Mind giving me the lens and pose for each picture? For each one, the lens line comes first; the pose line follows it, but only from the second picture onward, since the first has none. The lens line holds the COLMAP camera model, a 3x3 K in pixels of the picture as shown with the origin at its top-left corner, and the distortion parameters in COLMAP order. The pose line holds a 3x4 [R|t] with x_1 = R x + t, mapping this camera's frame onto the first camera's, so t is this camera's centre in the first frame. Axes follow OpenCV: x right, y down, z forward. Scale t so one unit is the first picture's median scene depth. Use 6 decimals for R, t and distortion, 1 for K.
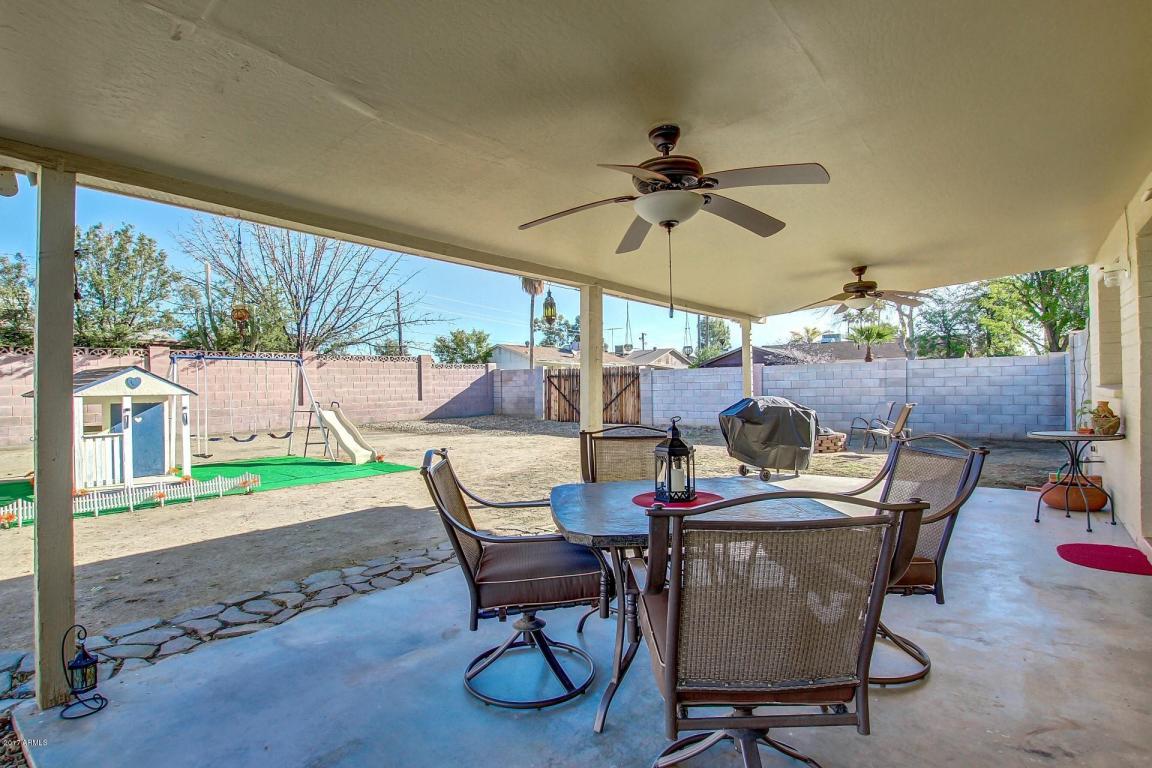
lens RADIAL K [[572.7, 0, 581.0], [0, 572.7, 385.7], [0, 0, 1]] dist [-0.026397, 0.001502]
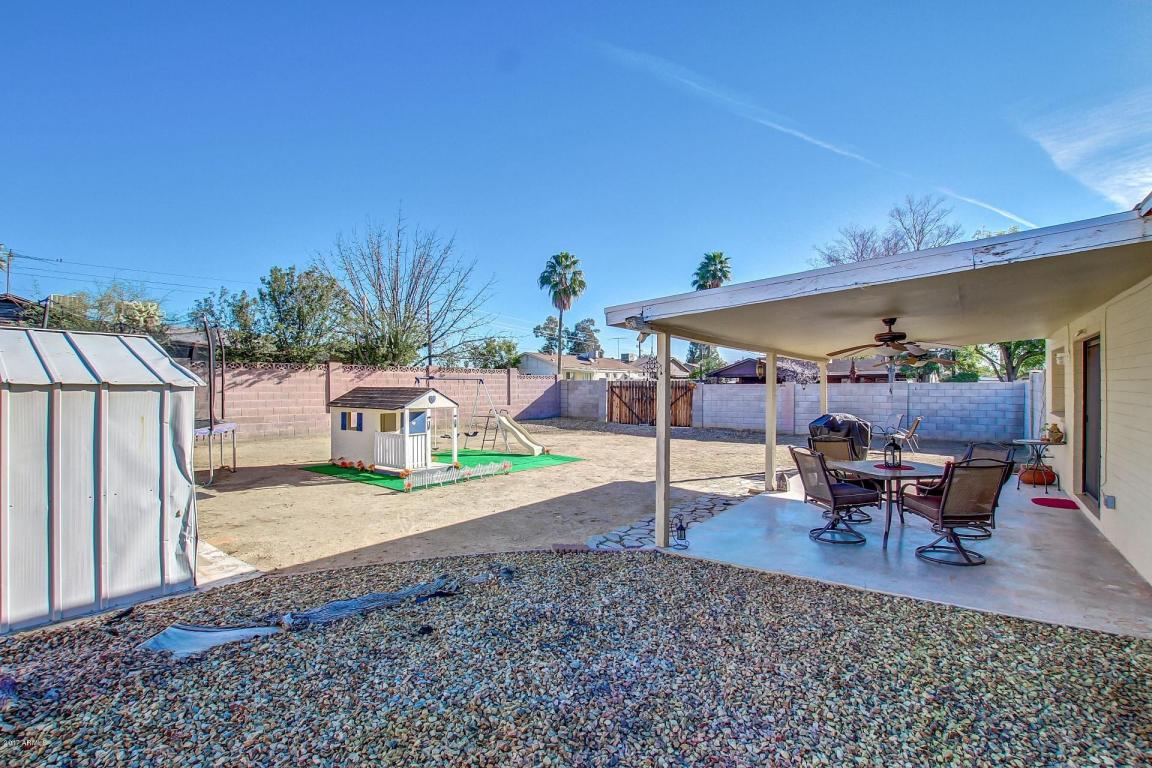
lens RADIAL K [[538.1, 0, 578.6], [0, 538.1, 384.0], [0, 0, 1]] dist [-0.032531, 0.000156]
pose [[0.999645, 0.015293, 0.021826, -0.172476], [-0.015205, 0.999876, -0.004203, -0.018493], [-0.021887, 0.003870, 0.999753, -0.176368]]
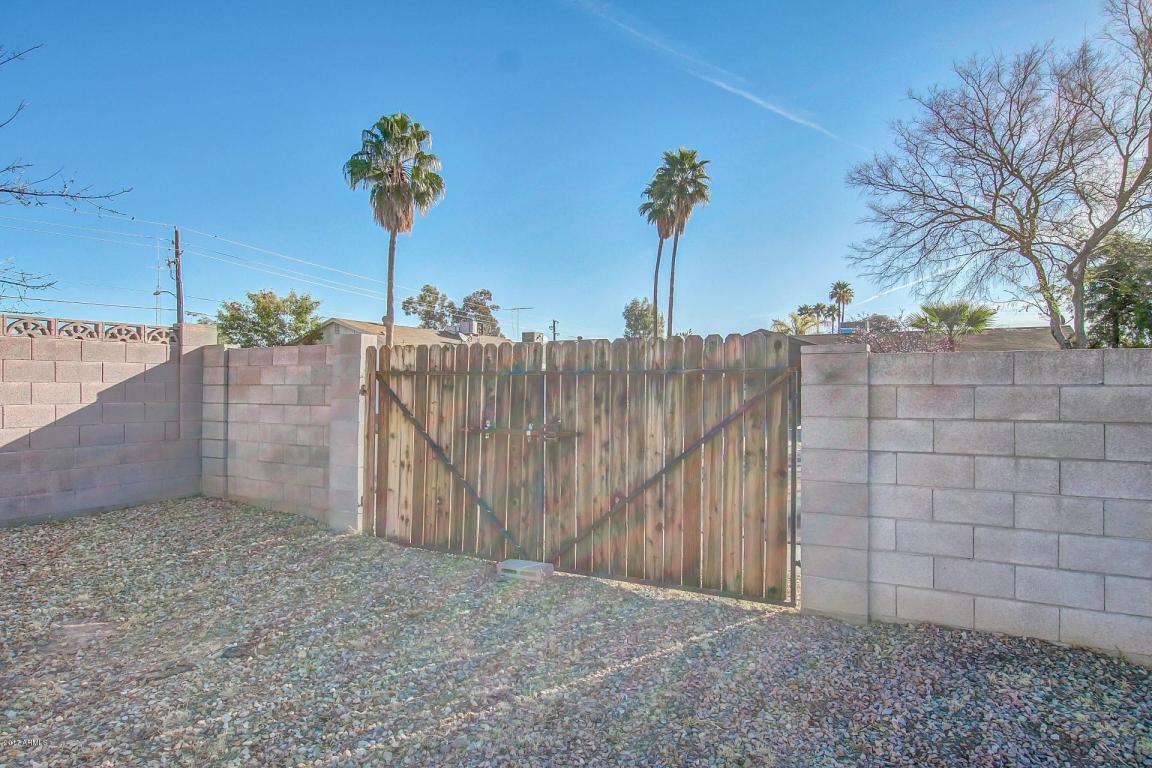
lens RADIAL K [[662.8, 0, 572.1], [0, 662.8, 383.7], [0, 0, 1]] dist [0.000508, 0.000030]
pose [[0.987360, 0.022331, 0.156911, -0.019328], [-0.021383, 0.999742, -0.007723, -0.011909], [-0.157043, 0.004270, 0.987583, 0.770053]]
